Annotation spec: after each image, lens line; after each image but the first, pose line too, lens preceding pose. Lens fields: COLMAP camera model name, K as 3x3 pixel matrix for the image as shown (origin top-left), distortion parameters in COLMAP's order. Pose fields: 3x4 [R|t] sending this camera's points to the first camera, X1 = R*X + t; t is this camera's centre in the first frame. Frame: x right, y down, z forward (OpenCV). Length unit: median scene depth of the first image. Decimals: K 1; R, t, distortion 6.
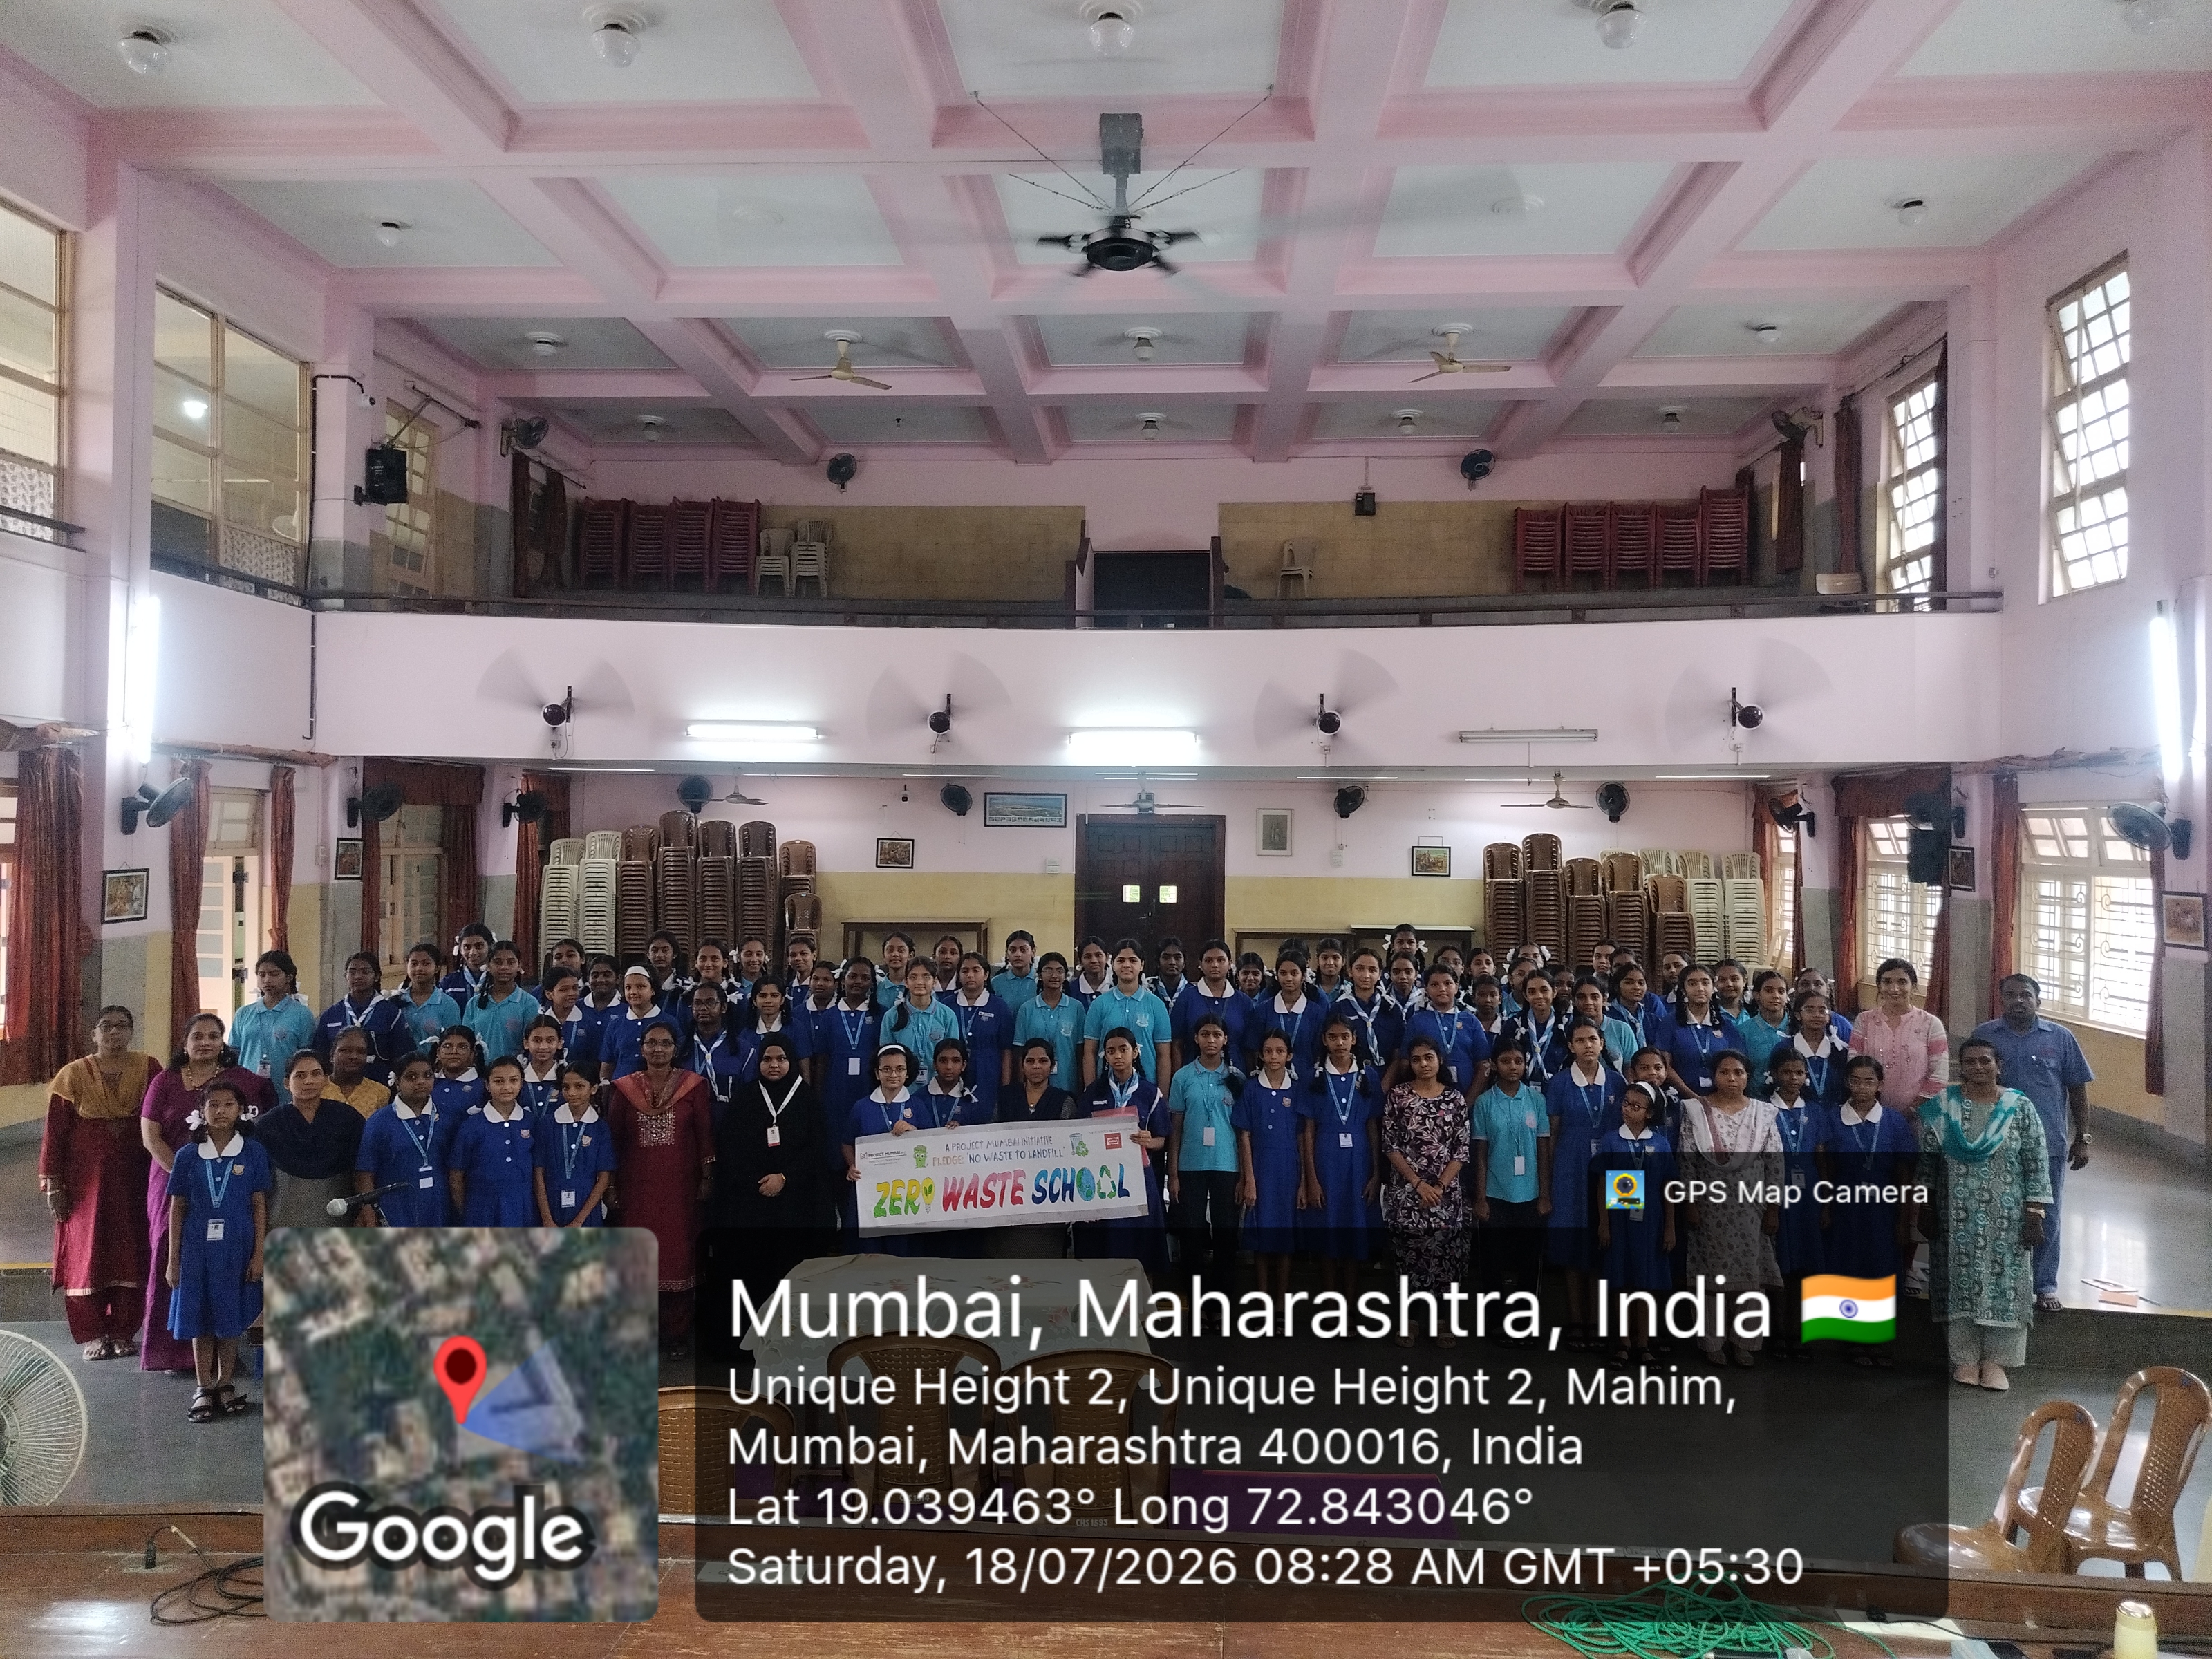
lens RADIAL K [[1600.3, 0, 1100.5], [0, 1600.3, 833.4], [0, 0, 1]] dist [0.038899, -0.012252]
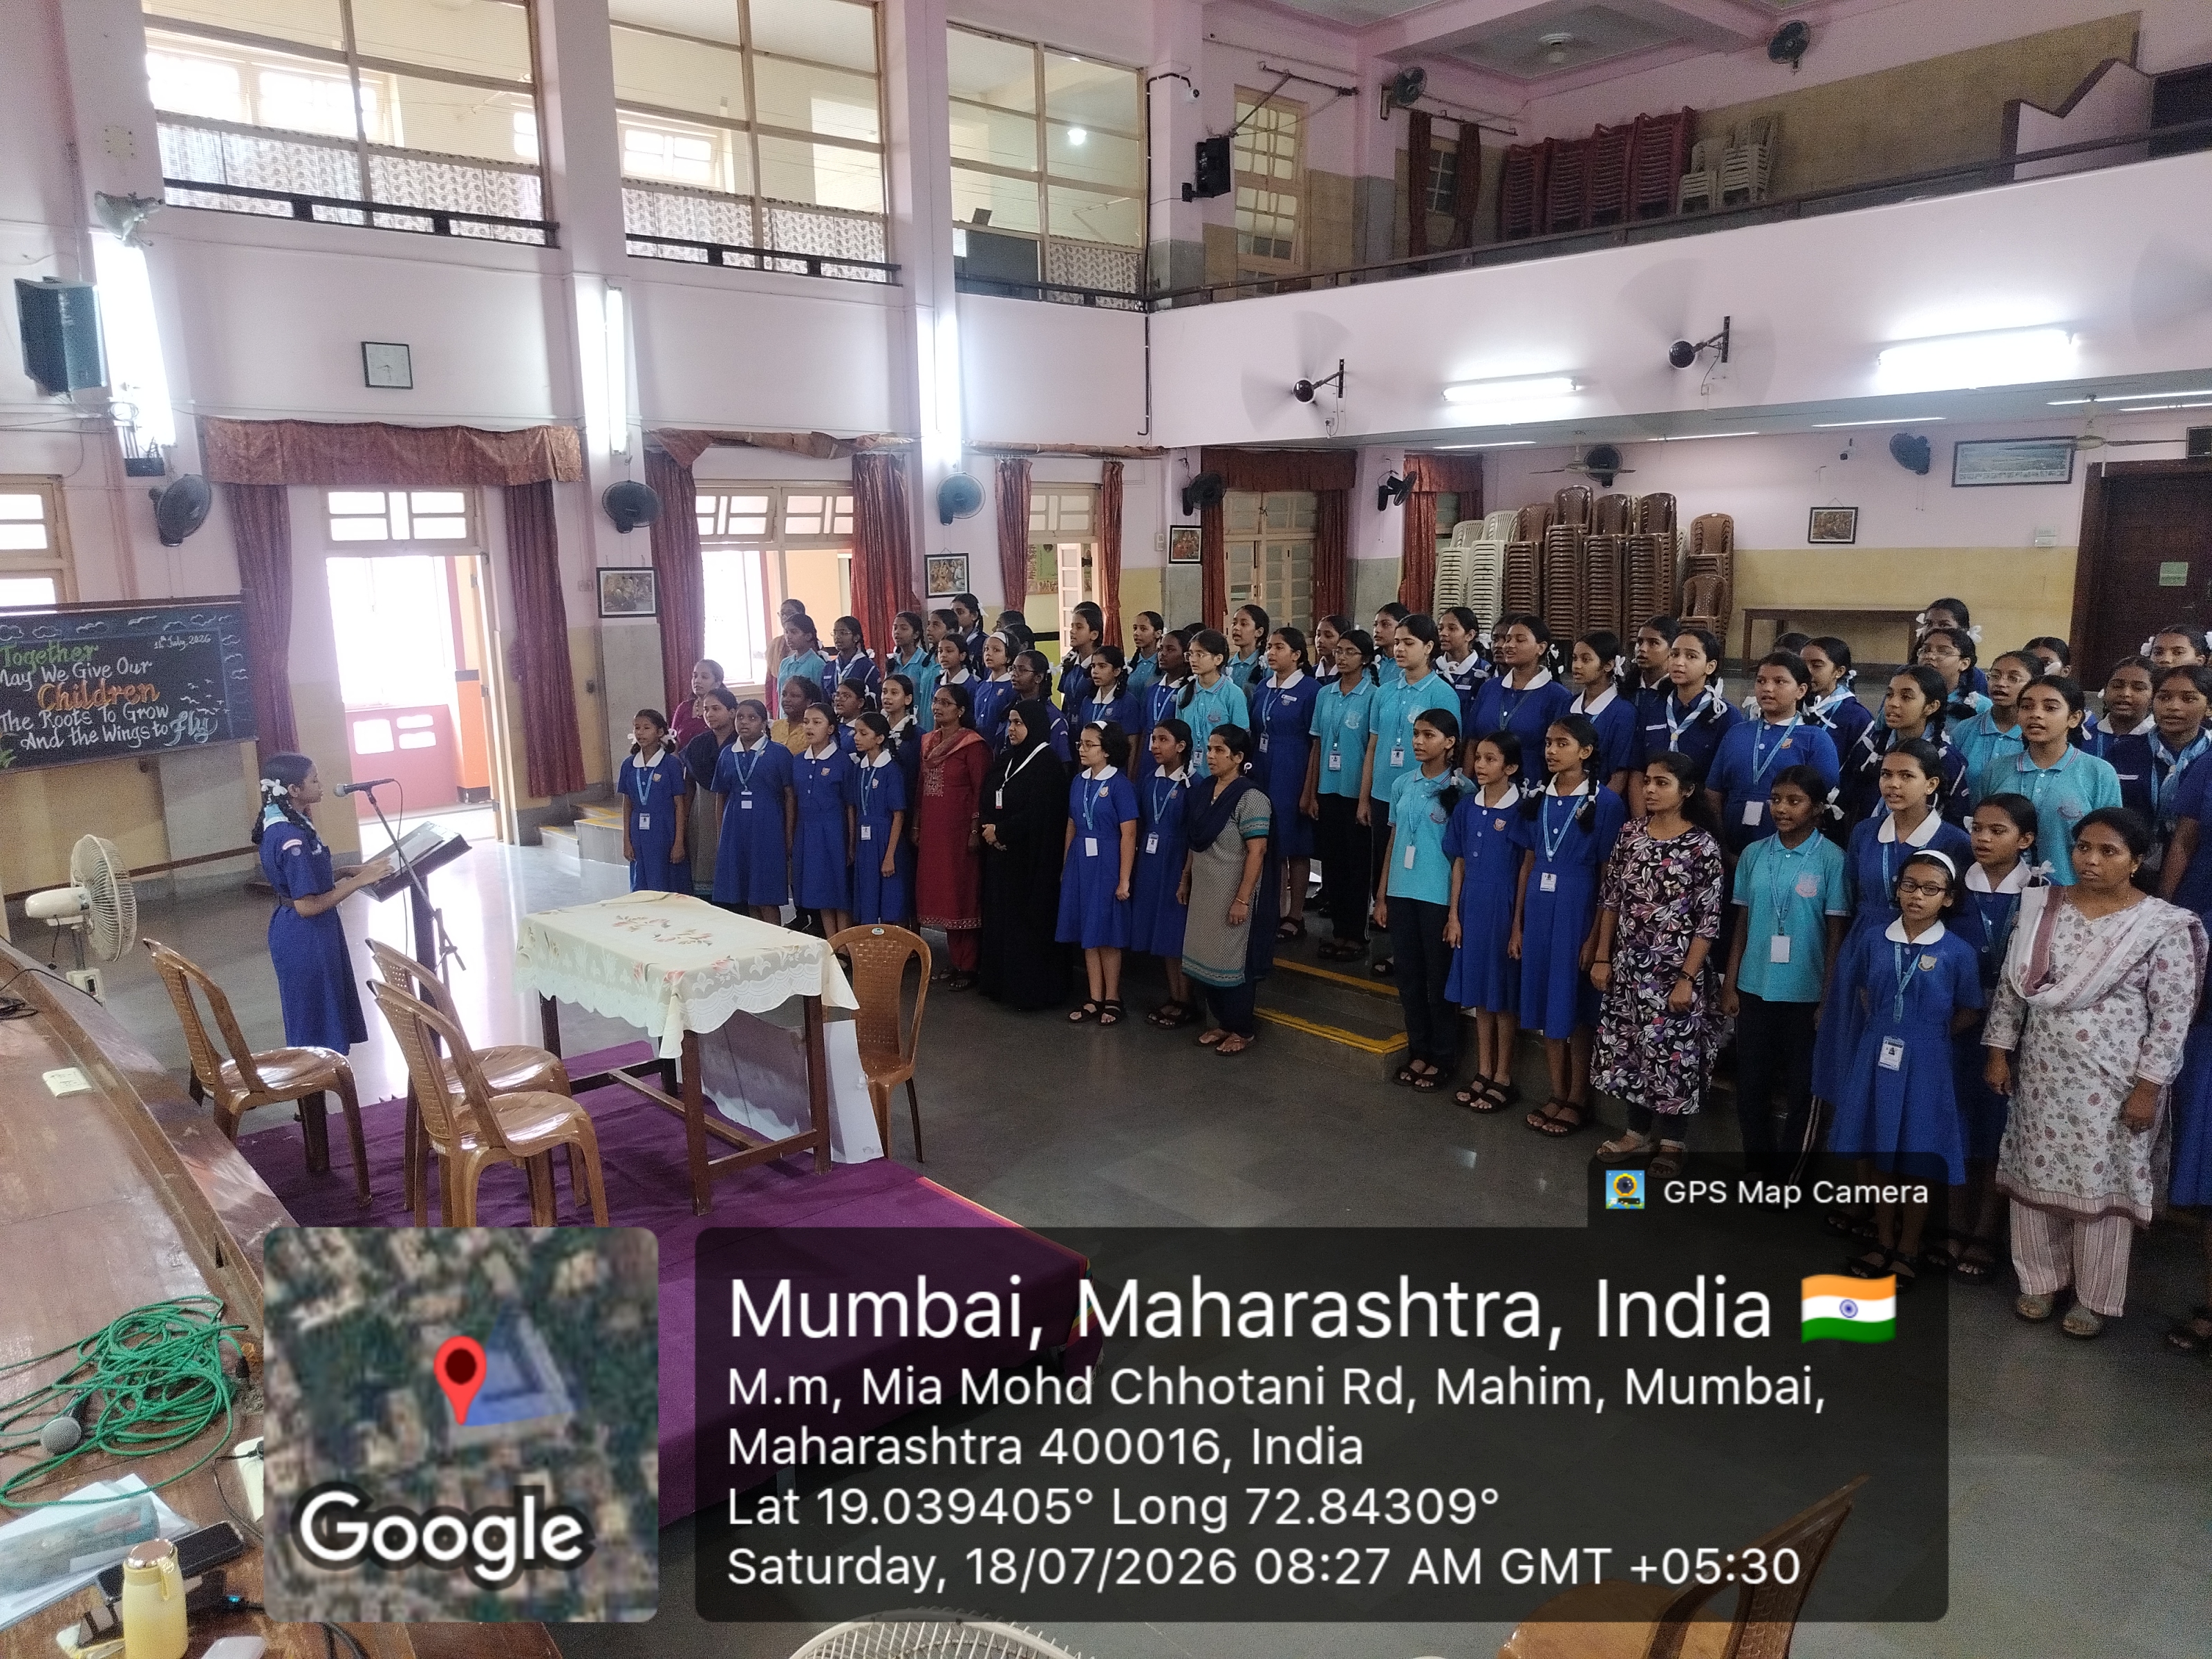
lens RADIAL K [[1600.3, 0, 1107.1], [0, 1600.3, 829.0], [0, 0, 1]] dist [0.038899, -0.012252]
pose [[0.696820, 0.105047, -0.709512, 0.297587], [0.027389, 0.984598, 0.172673, 0.017367], [0.716723, -0.139755, 0.683210, 0.189229]]
